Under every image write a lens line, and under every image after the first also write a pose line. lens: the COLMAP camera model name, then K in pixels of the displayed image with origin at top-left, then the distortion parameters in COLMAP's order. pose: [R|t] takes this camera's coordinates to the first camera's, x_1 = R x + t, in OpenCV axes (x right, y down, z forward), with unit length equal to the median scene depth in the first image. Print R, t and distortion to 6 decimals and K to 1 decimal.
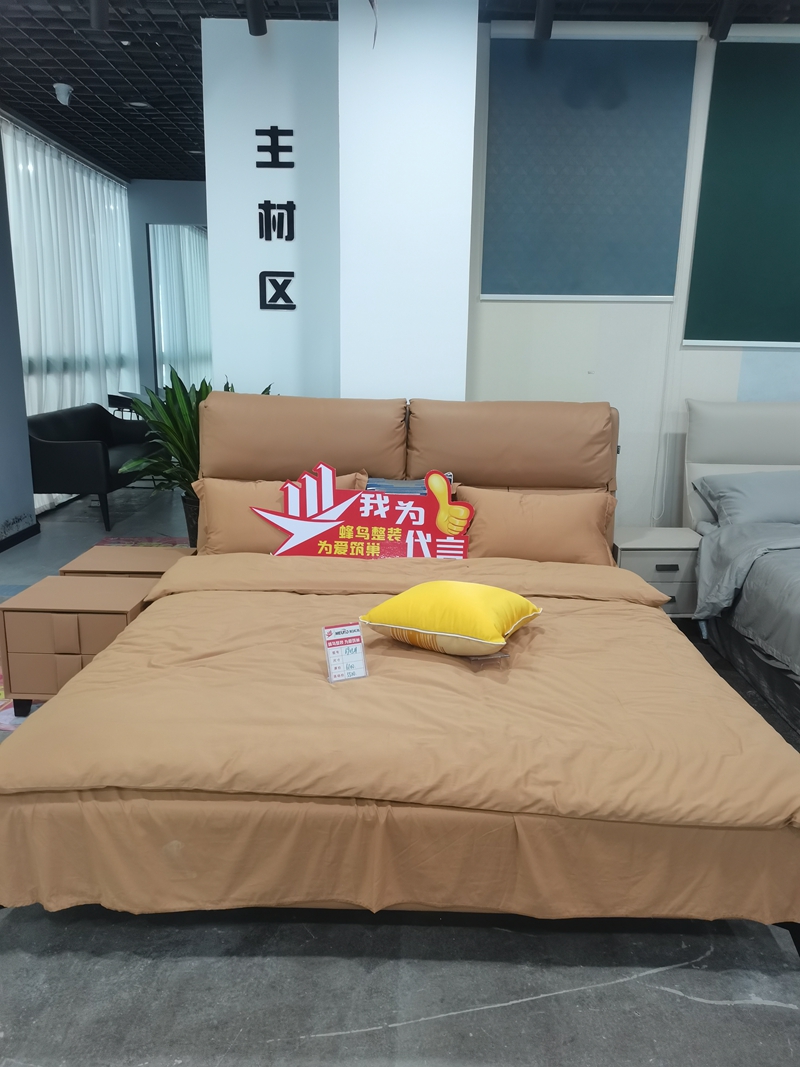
lens RADIAL K [[816.0, 0, 403.9], [0, 816.0, 536.4], [0, 0, 1]] dist [0.052032, -0.038343]
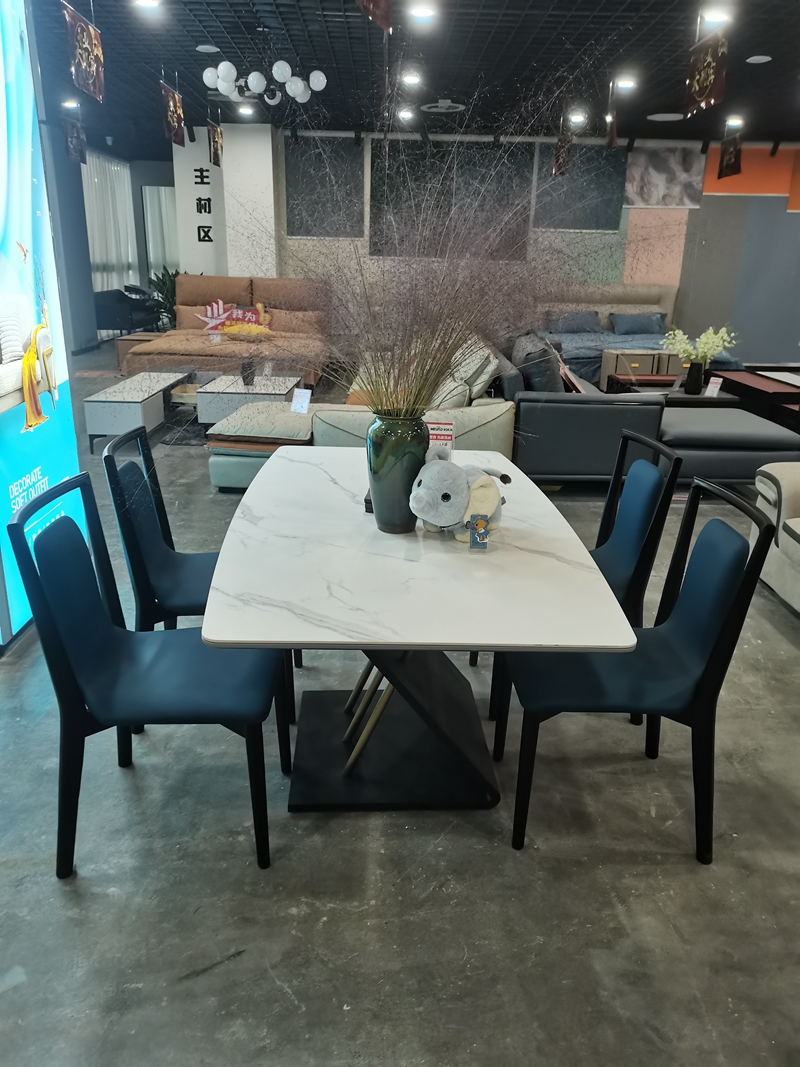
lens RADIAL K [[816.0, 0, 398.8], [0, 816.0, 535.6], [0, 0, 1]] dist [0.052032, -0.038343]
pose [[0.999801, -0.003436, 0.019630, 0.396198], [0.001617, 0.995764, 0.091930, 0.398755], [-0.019863, -0.091880, 0.995572, -1.643741]]
